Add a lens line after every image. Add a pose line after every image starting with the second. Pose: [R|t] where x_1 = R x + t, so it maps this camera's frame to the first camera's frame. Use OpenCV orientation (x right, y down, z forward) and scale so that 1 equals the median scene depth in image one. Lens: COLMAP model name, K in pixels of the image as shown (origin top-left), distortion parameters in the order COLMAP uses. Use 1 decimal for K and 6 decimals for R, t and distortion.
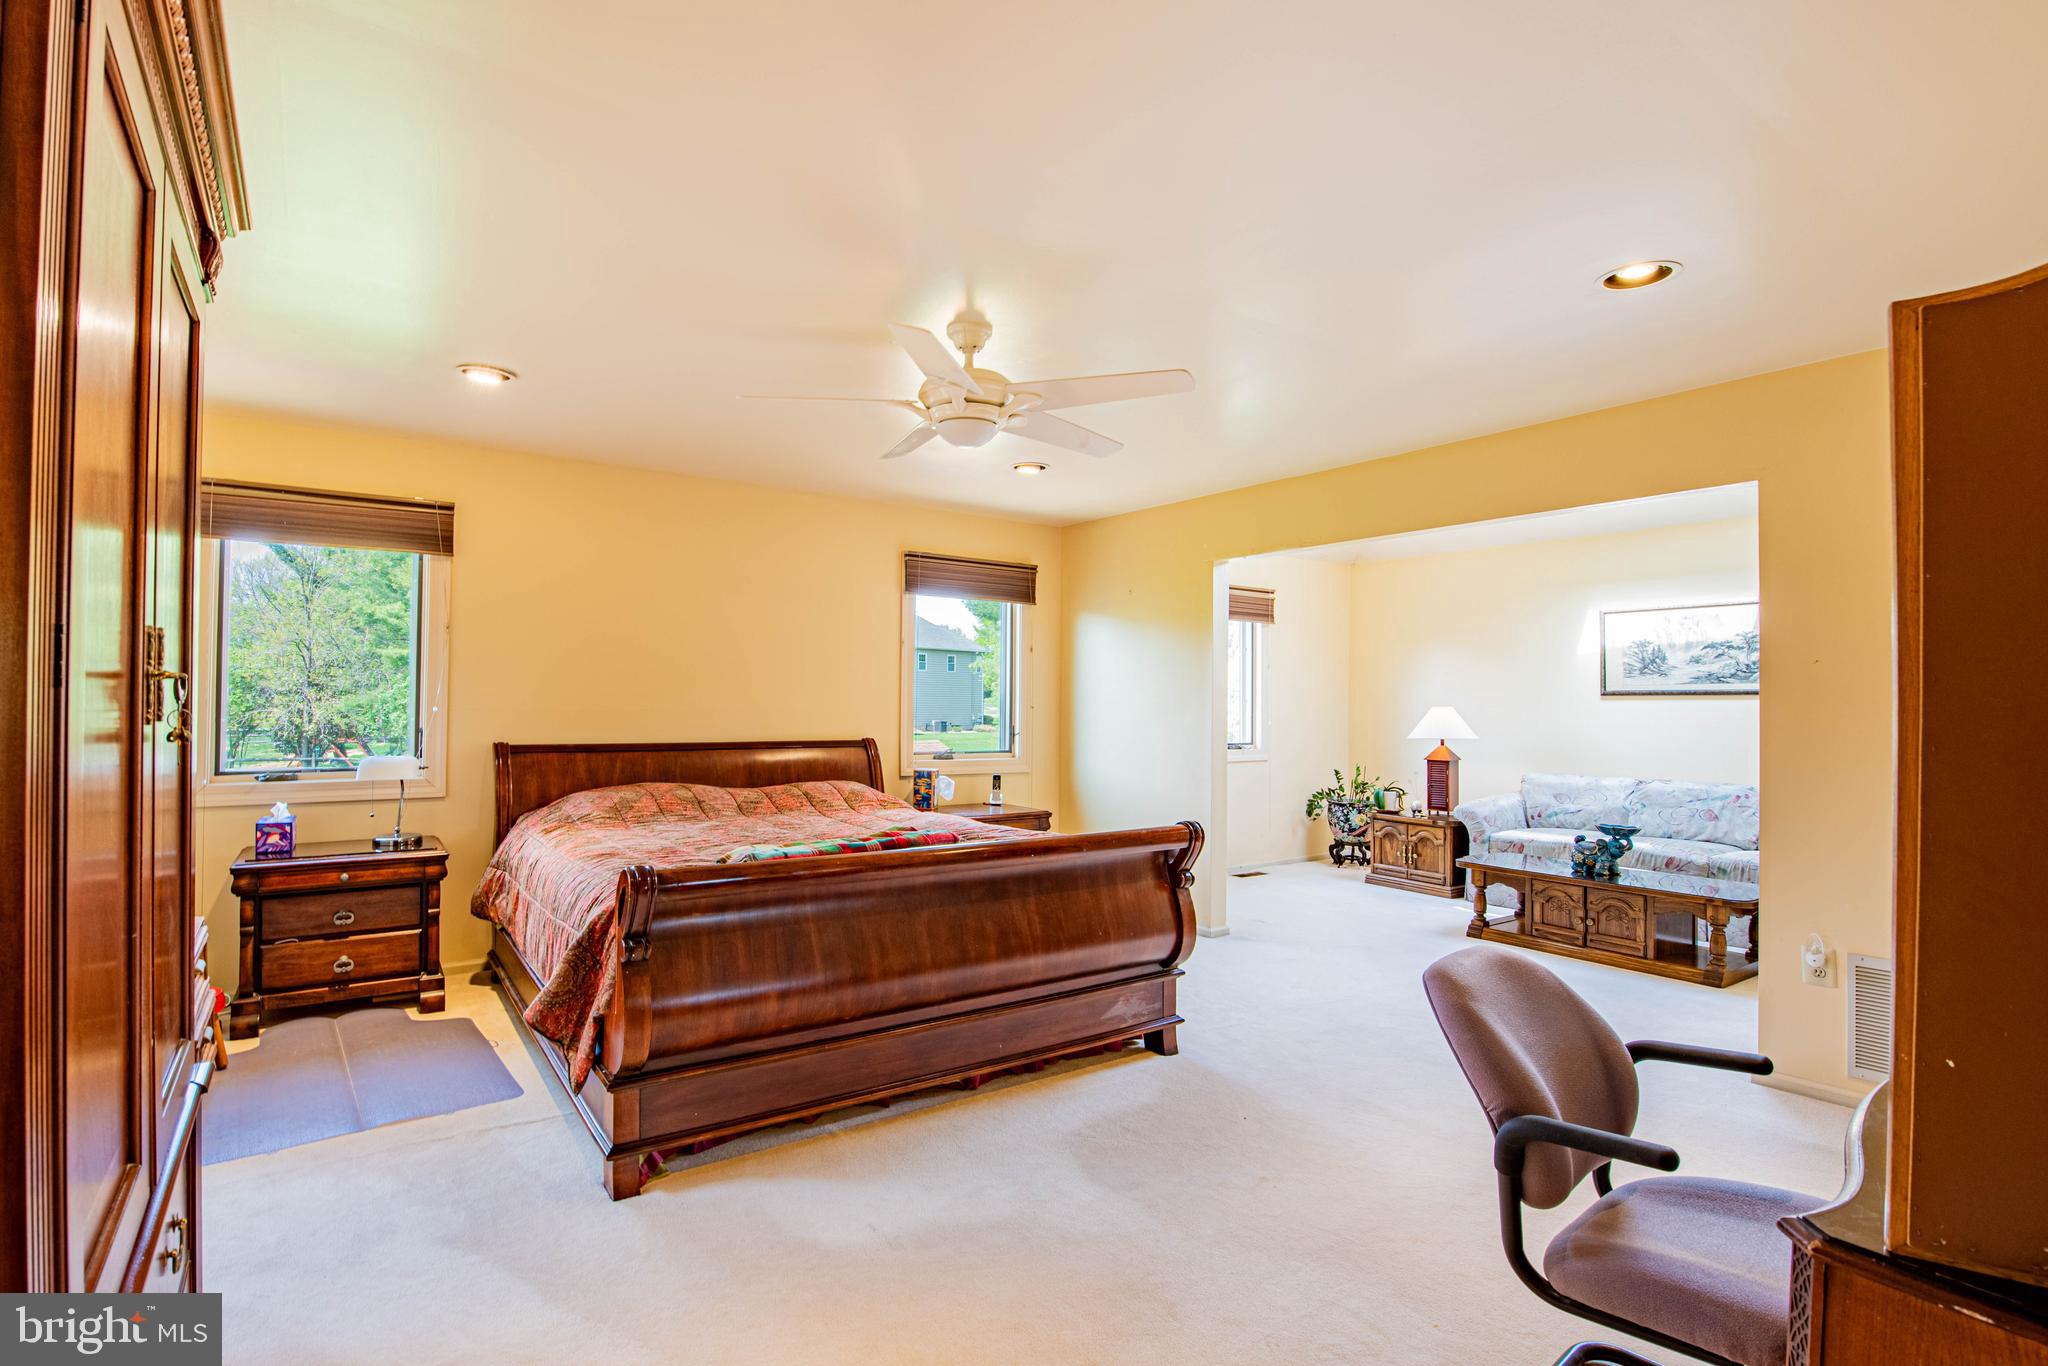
lens RADIAL K [[821.2, 0, 1039.5], [0, 821.2, 690.2], [0, 0, 1]] dist [-0.016614, -0.001489]
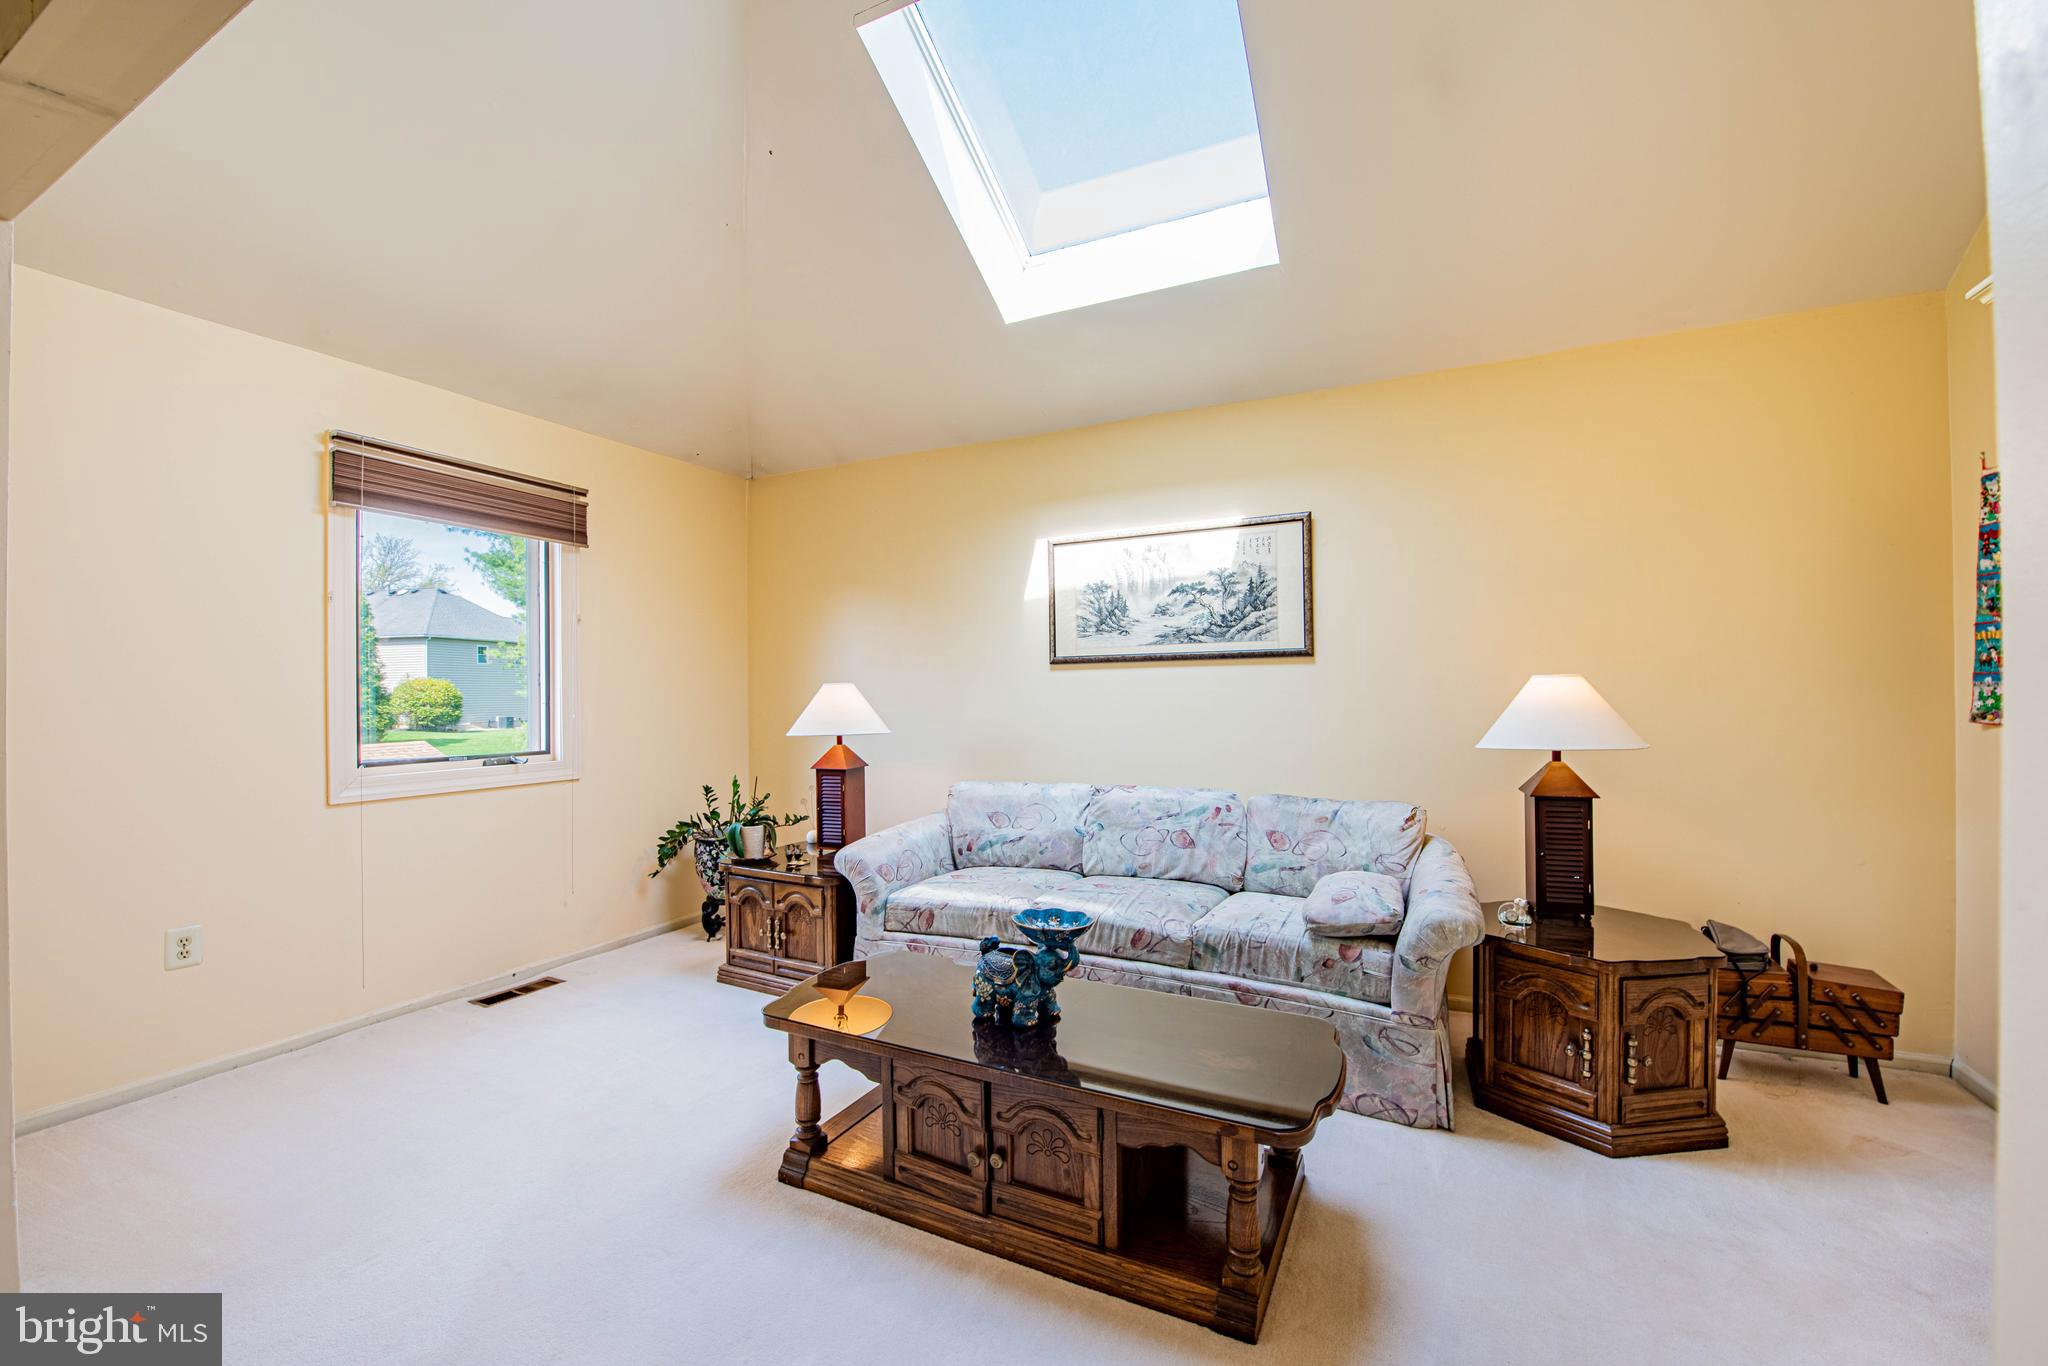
lens RADIAL K [[821.2, 0, 1019.2], [0, 821.2, 685.5], [0, 0, 1]] dist [-0.016614, -0.001489]
pose [[0.860729, -0.010197, 0.508962, 0.331417], [0.005935, 0.999932, 0.009996, 0.018970], [-0.509030, -0.005583, 0.860731, 0.439358]]
